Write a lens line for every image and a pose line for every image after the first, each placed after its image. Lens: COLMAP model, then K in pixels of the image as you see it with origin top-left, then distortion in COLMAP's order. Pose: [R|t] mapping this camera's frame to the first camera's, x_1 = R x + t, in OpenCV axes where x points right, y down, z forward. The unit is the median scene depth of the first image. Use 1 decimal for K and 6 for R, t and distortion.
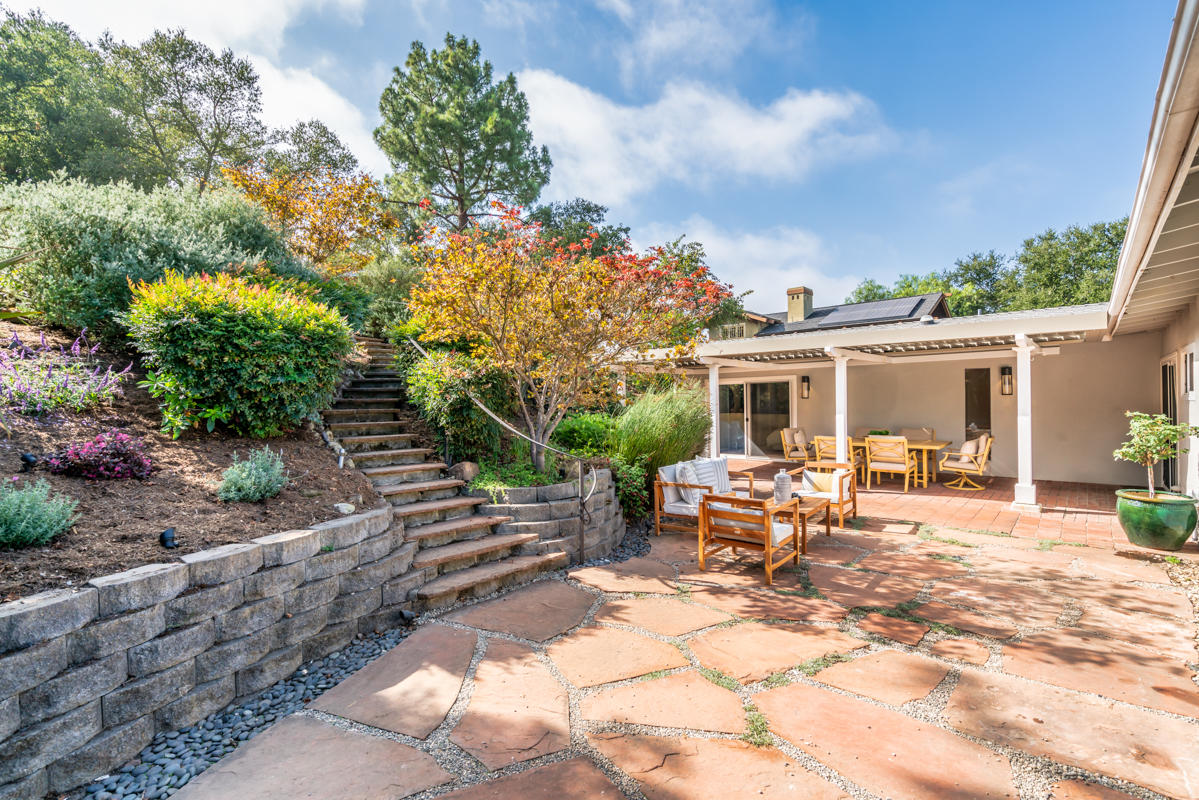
lens RADIAL K [[540.5, 0, 599.5], [0, 540.5, 400.0], [0, 0, 1]] dist [-0.001645, 0.000365]
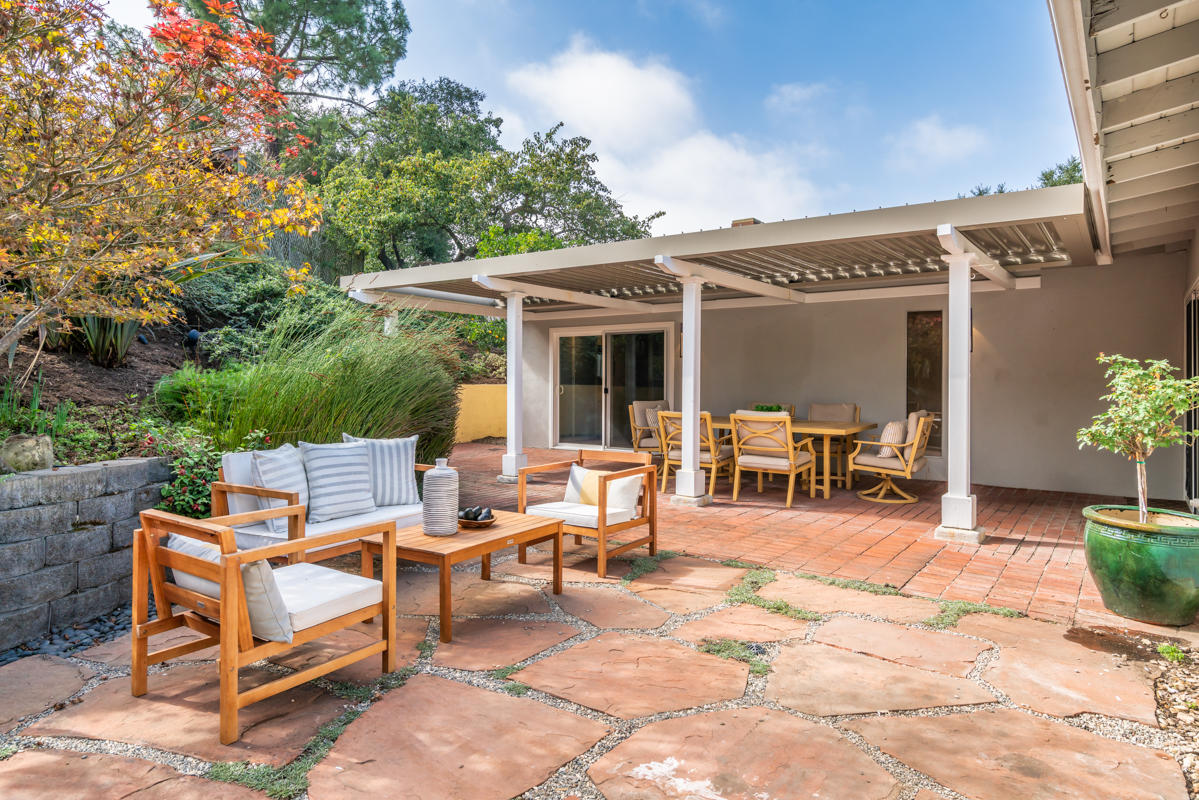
lens RADIAL K [[717.6, 0, 597.4], [0, 717.6, 372.6], [0, 0, 1]] dist [0.006872, 0.001277]
pose [[0.994637, 0.023308, 0.100766, 0.273148], [-0.022481, 0.999704, -0.009337, 0.035759], [-0.100954, 0.007022, 0.994866, 0.231384]]
